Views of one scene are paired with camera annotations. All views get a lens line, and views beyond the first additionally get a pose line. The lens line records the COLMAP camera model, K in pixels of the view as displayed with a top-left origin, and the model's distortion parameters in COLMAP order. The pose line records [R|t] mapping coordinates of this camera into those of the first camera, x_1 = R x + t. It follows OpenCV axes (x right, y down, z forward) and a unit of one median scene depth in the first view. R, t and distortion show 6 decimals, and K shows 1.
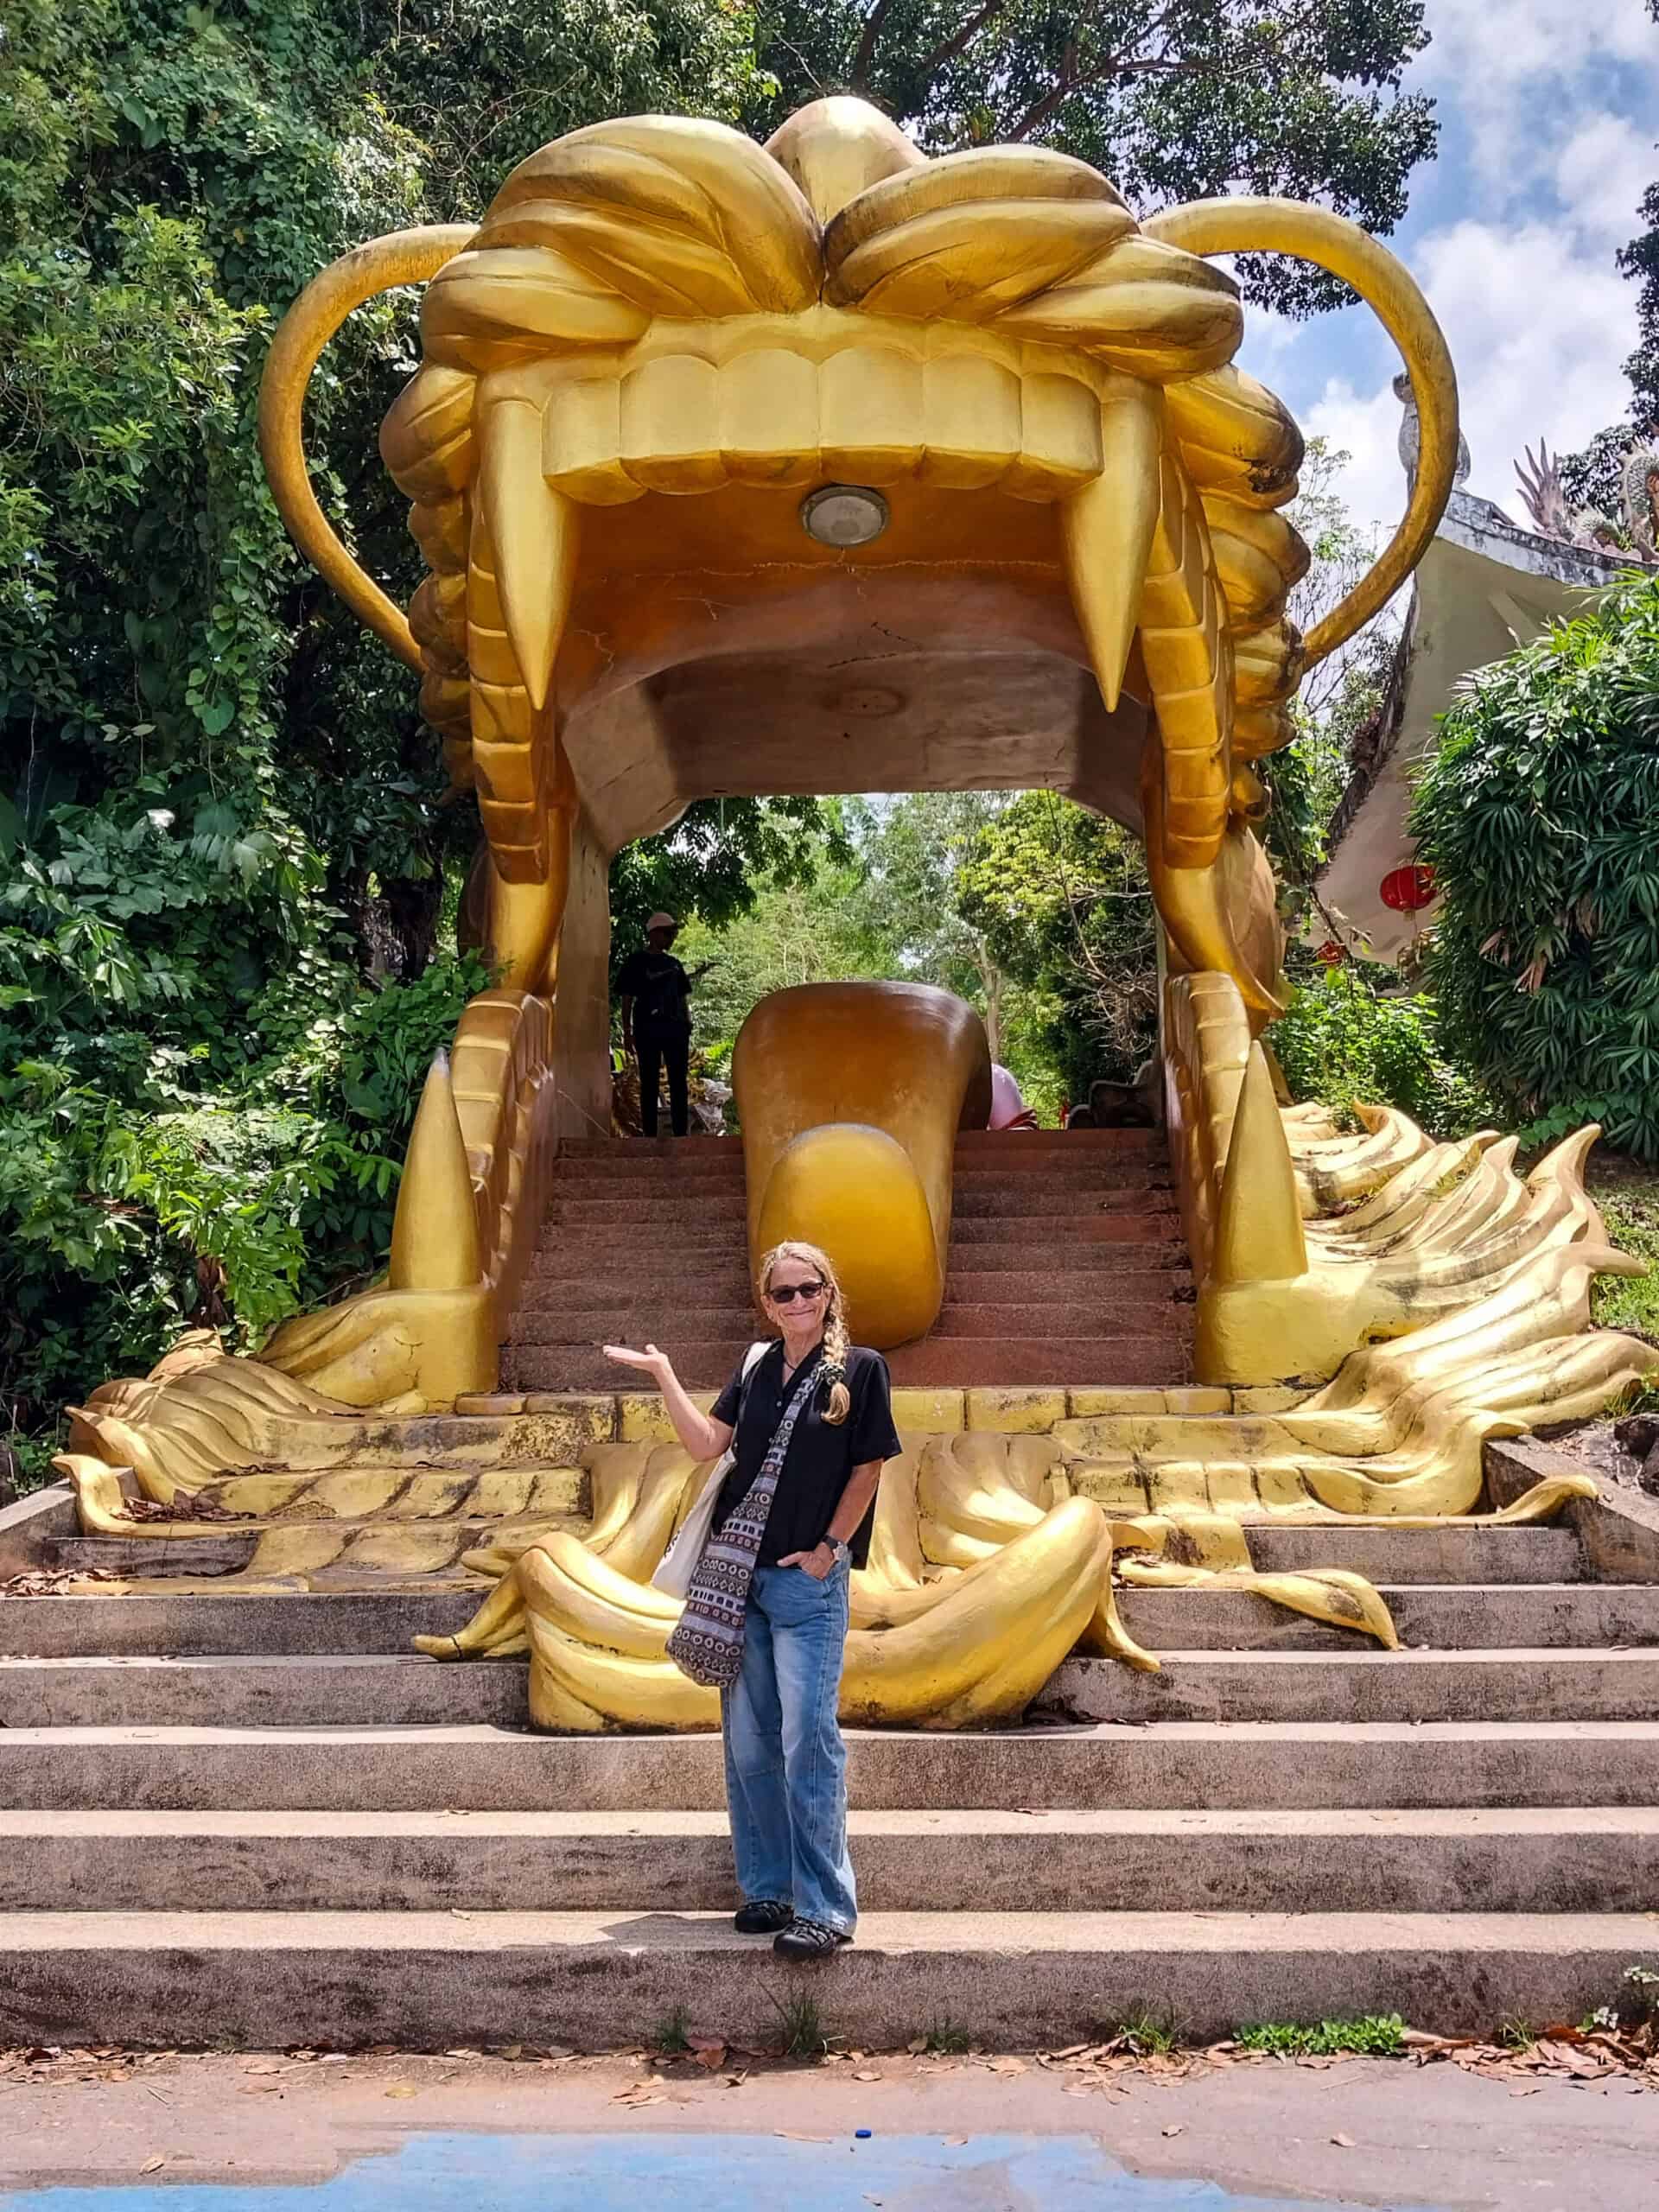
lens RADIAL K [[1655.1, 0, 829.5], [0, 1655.1, 1106.0], [0, 0, 1]] dist [0.070167, -0.072453]
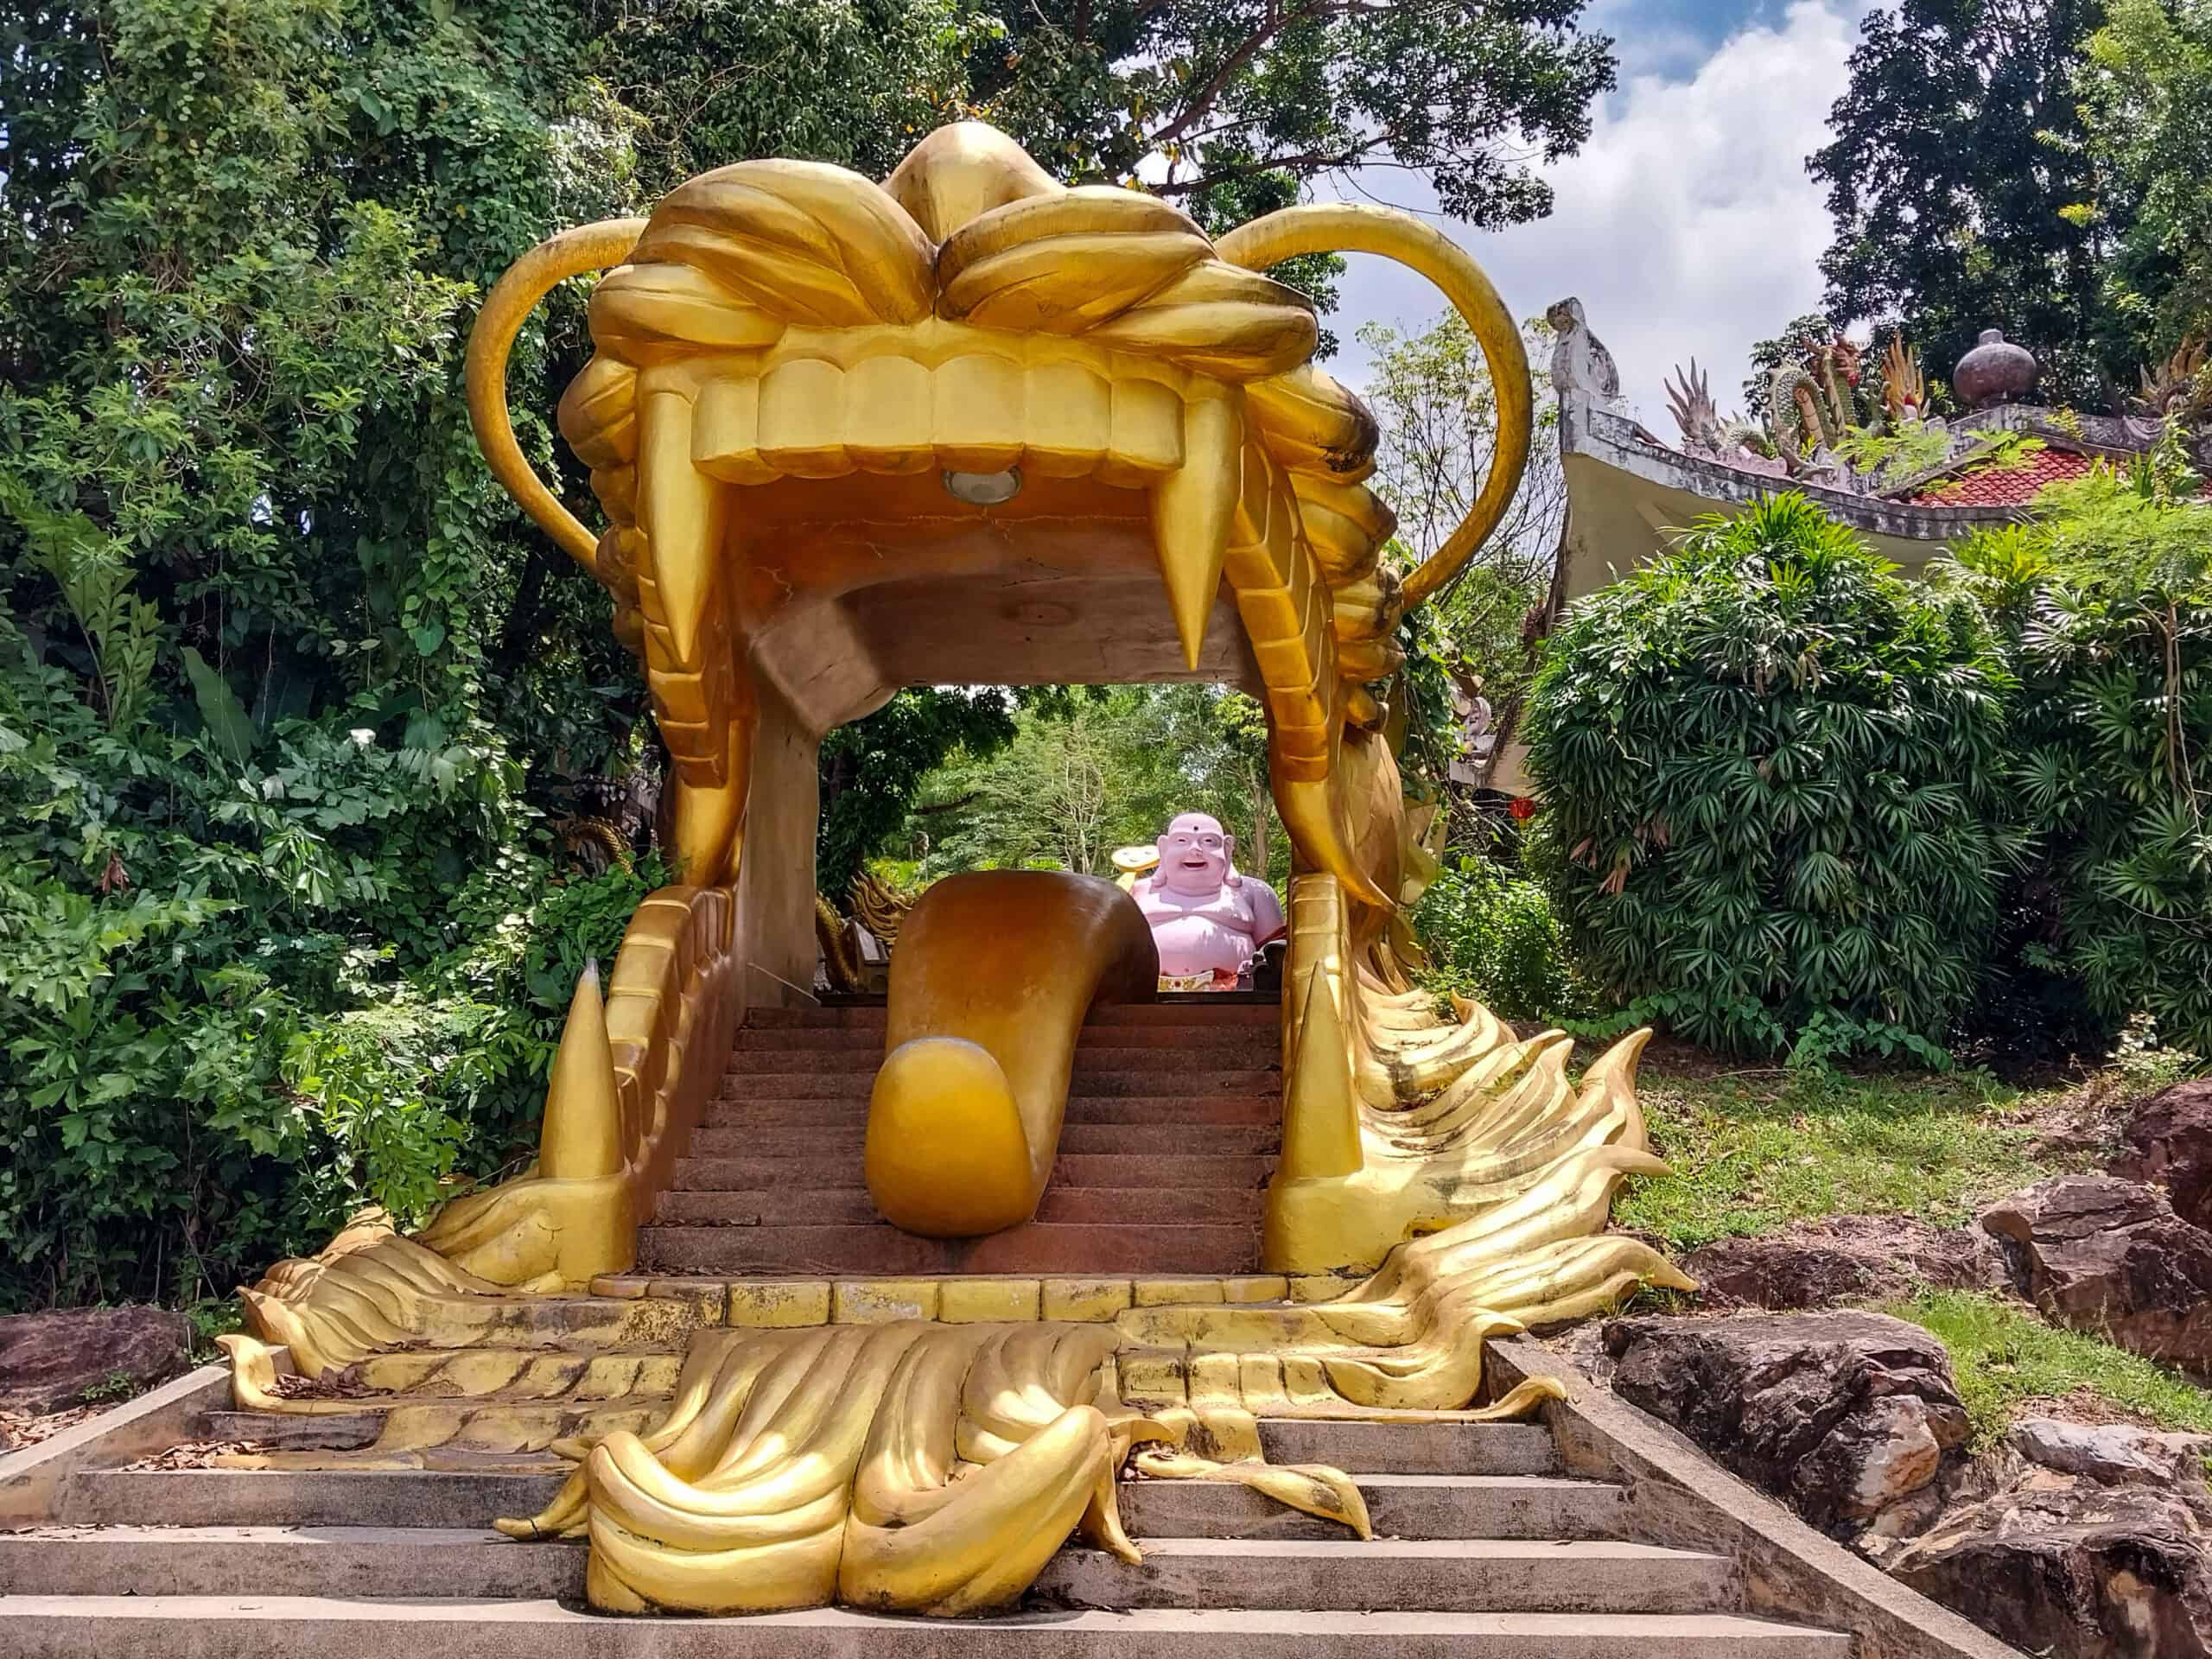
lens RADIAL K [[1654.5, 0, 1280.5], [0, 1654.5, 763.2], [0, 0, 1]] dist [0.112461, -0.157103]
pose [[0.999809, 0.013126, -0.014478, 0.235584], [-0.013393, 0.999739, -0.018497, -0.146821], [0.014231, 0.018688, 0.999724, -0.122422]]
